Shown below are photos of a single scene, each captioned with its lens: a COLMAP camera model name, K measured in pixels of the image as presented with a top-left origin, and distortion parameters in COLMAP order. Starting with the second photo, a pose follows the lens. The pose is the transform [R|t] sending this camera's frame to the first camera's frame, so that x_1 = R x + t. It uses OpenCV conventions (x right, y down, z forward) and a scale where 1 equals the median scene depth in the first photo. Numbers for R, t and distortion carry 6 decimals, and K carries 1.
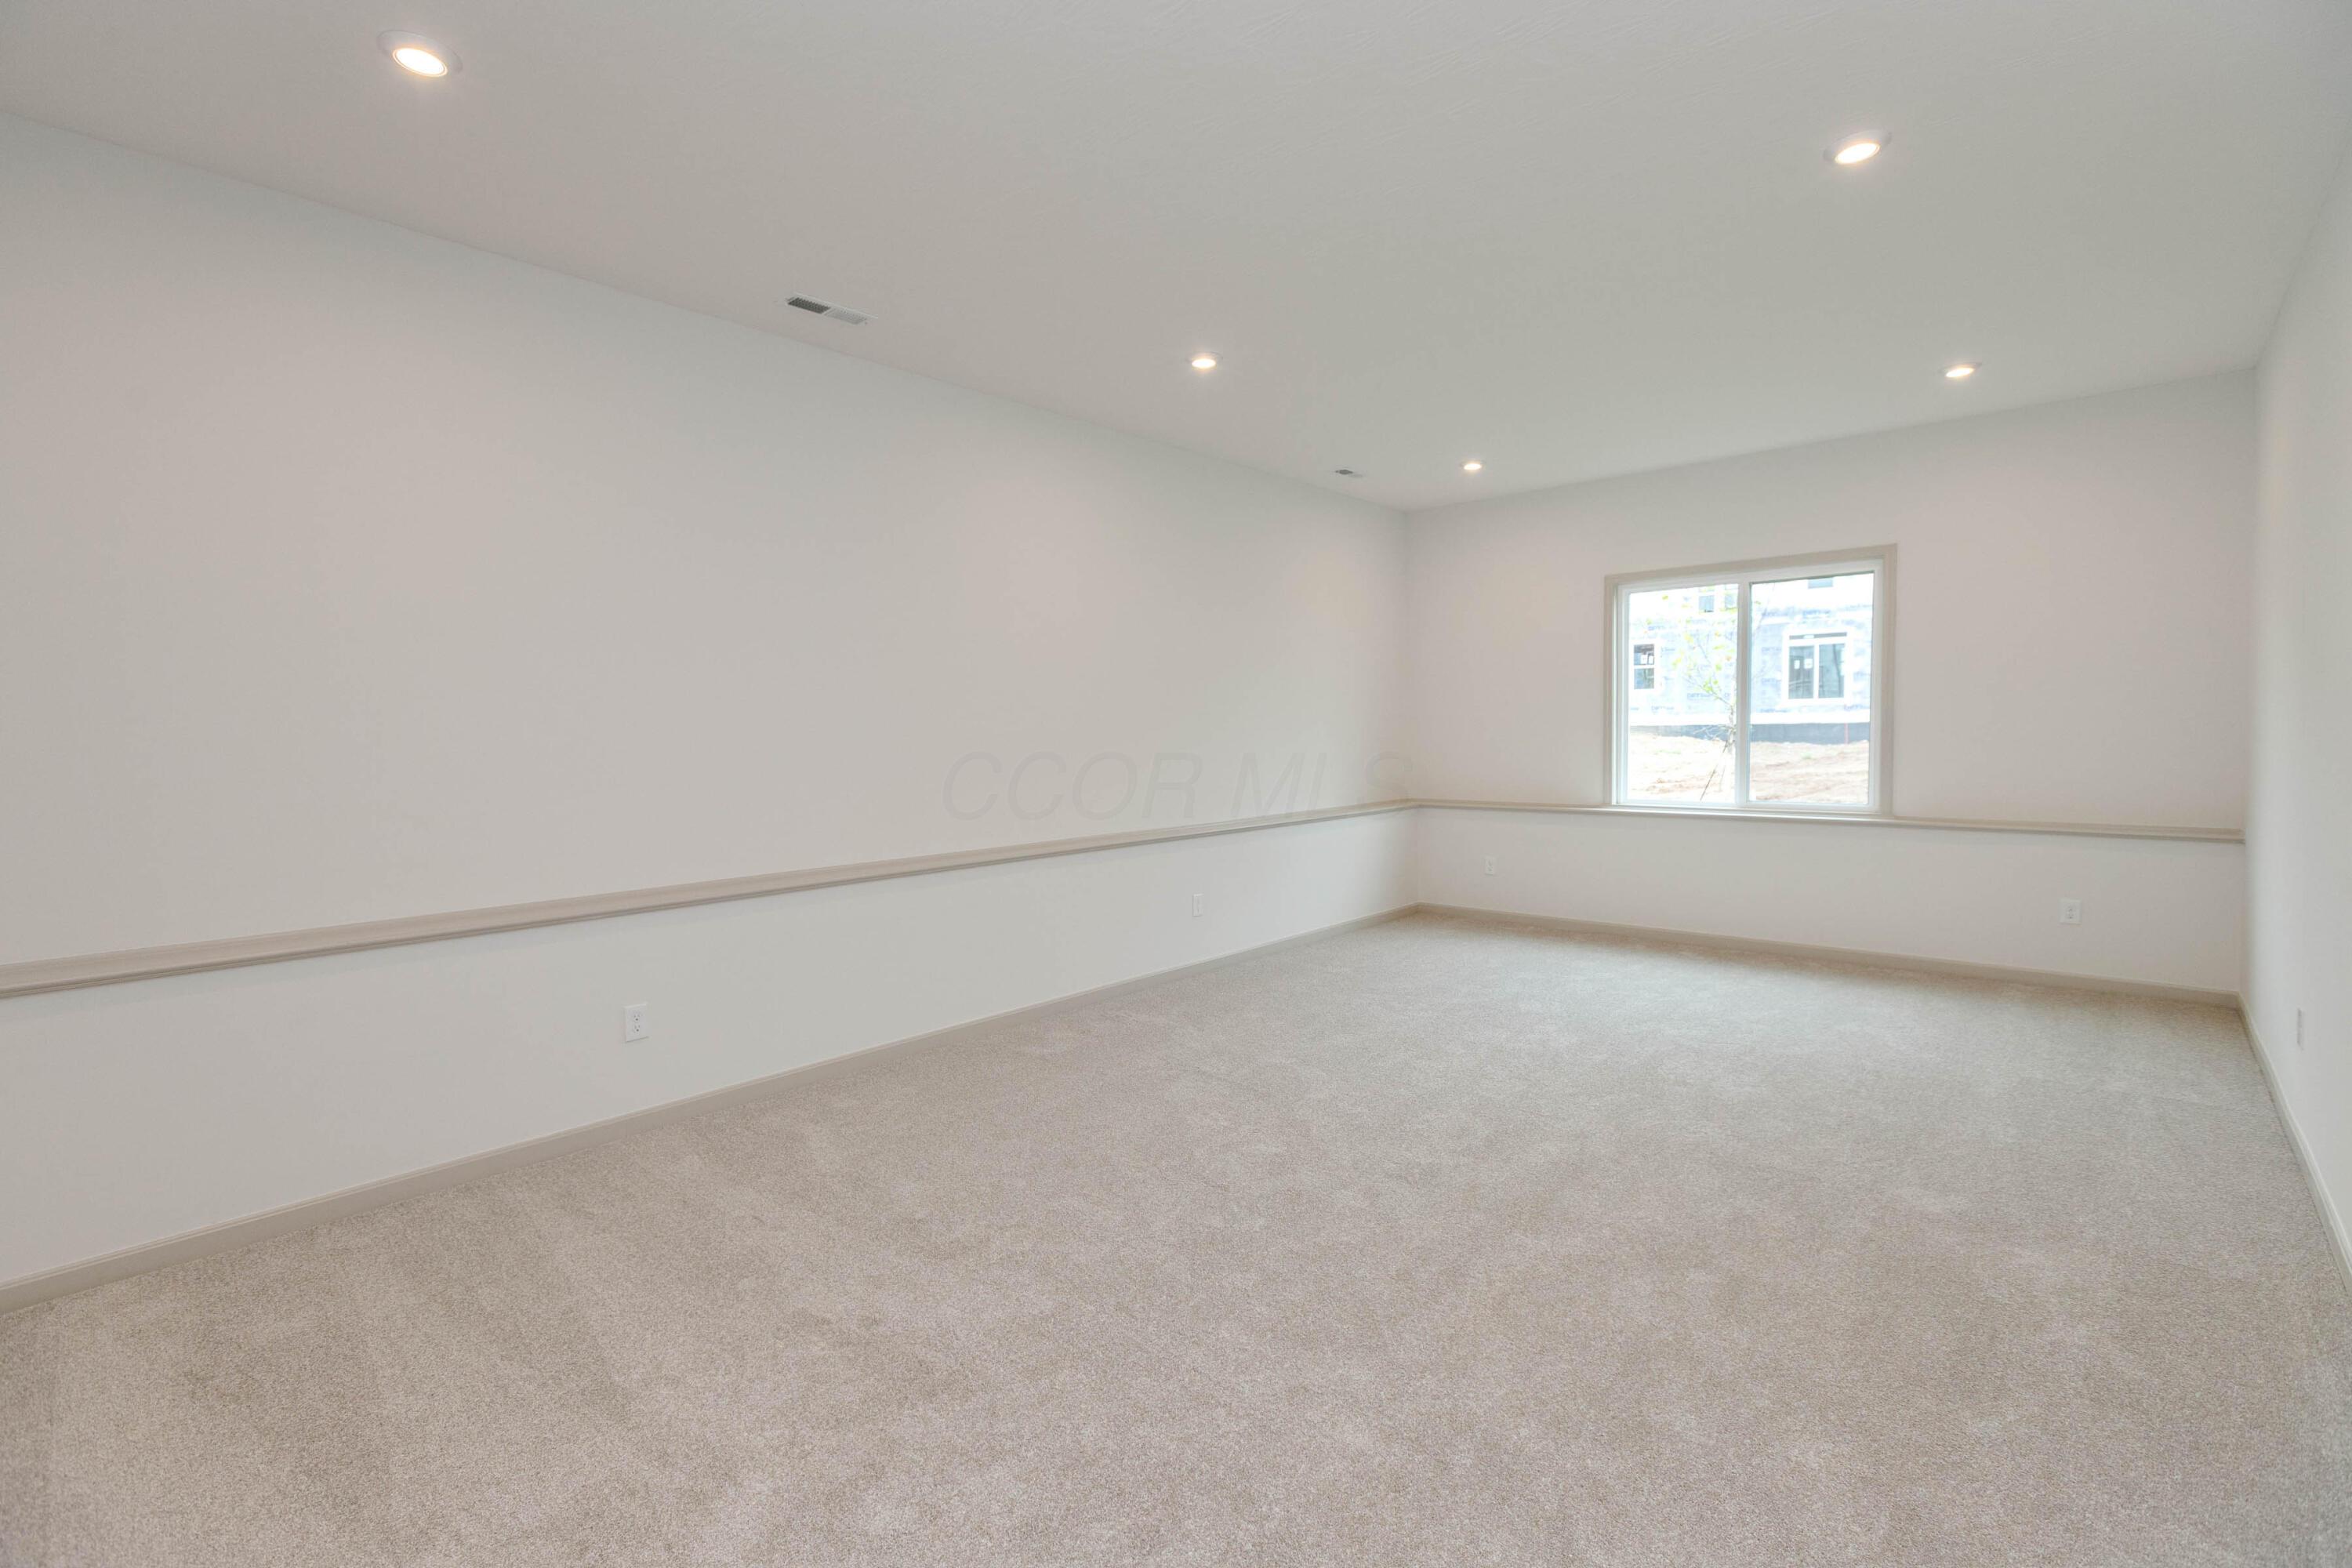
lens RADIAL K [[1094.1, 0, 1188.4], [0, 1094.1, 768.1], [0, 0, 1]] dist [-0.002847, -0.000627]
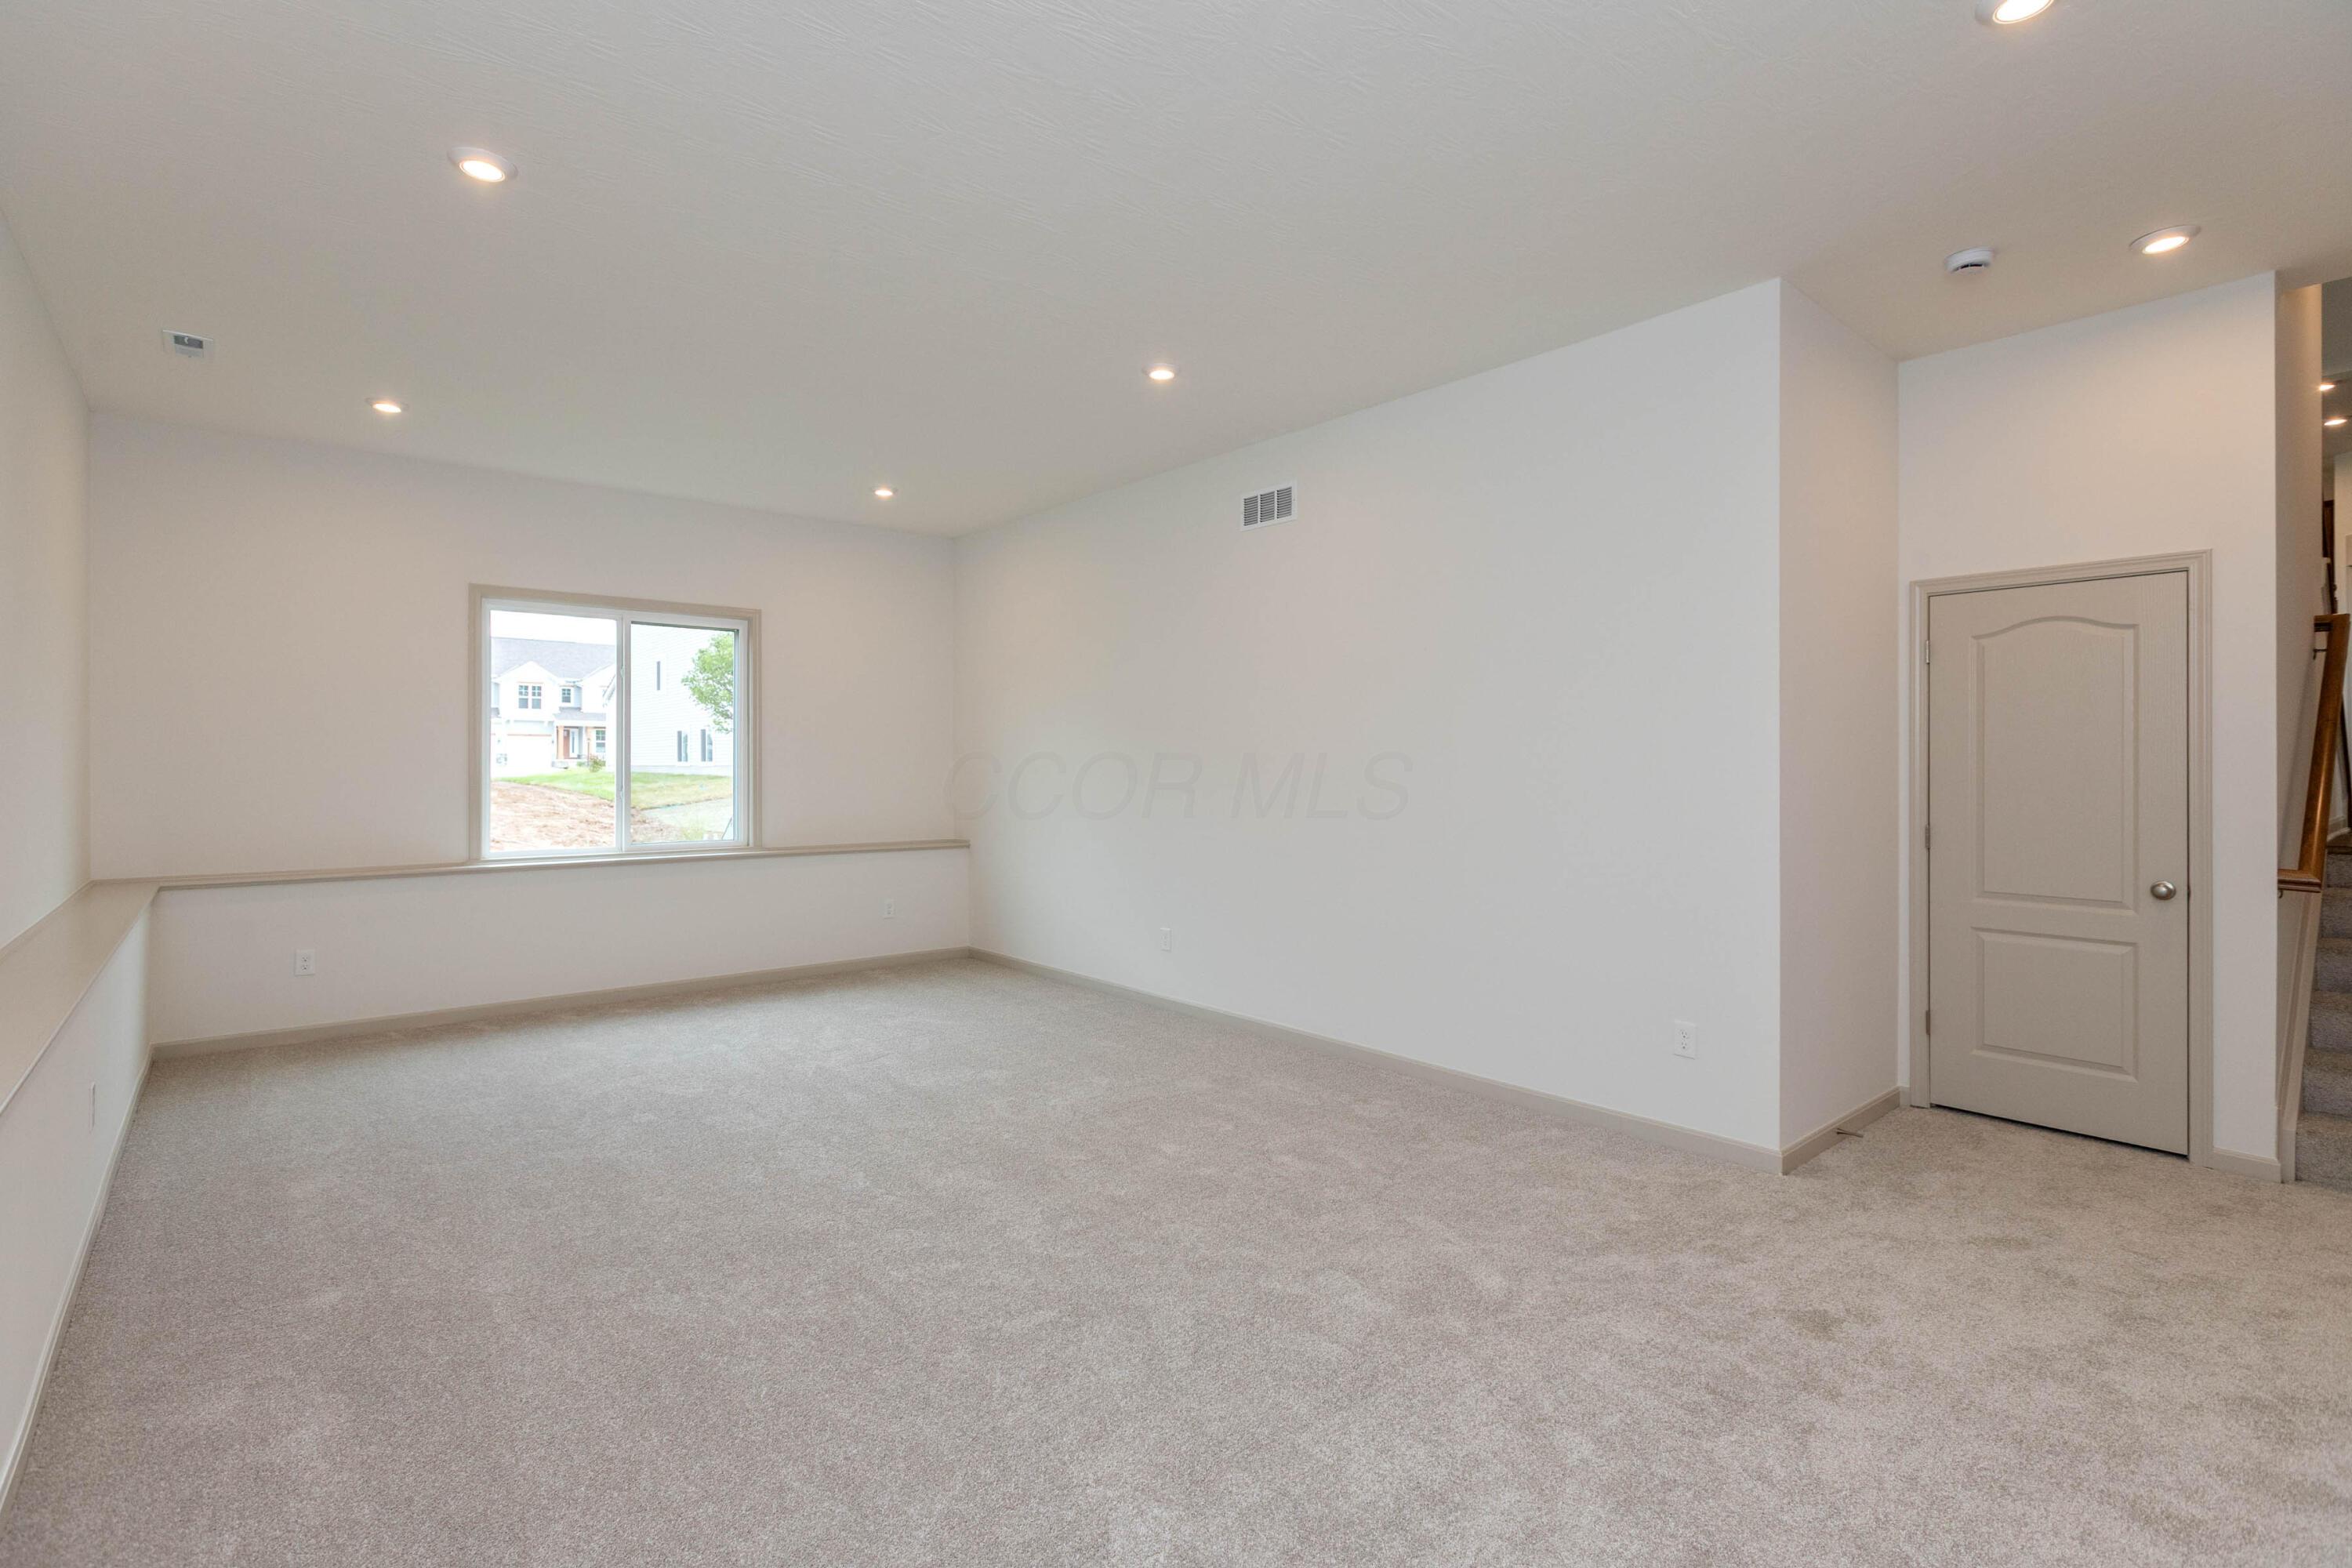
lens RADIAL K [[1094.1, 0, 1188.4], [0, 1094.1, 768.1], [0, 0, 1]] dist [-0.002847, -0.000627]
pose [[0.104994, 0.006460, 0.994452, -0.407955], [0.028998, 0.999534, -0.009554, -0.014435], [-0.994050, 0.029841, 0.104758, 0.405250]]
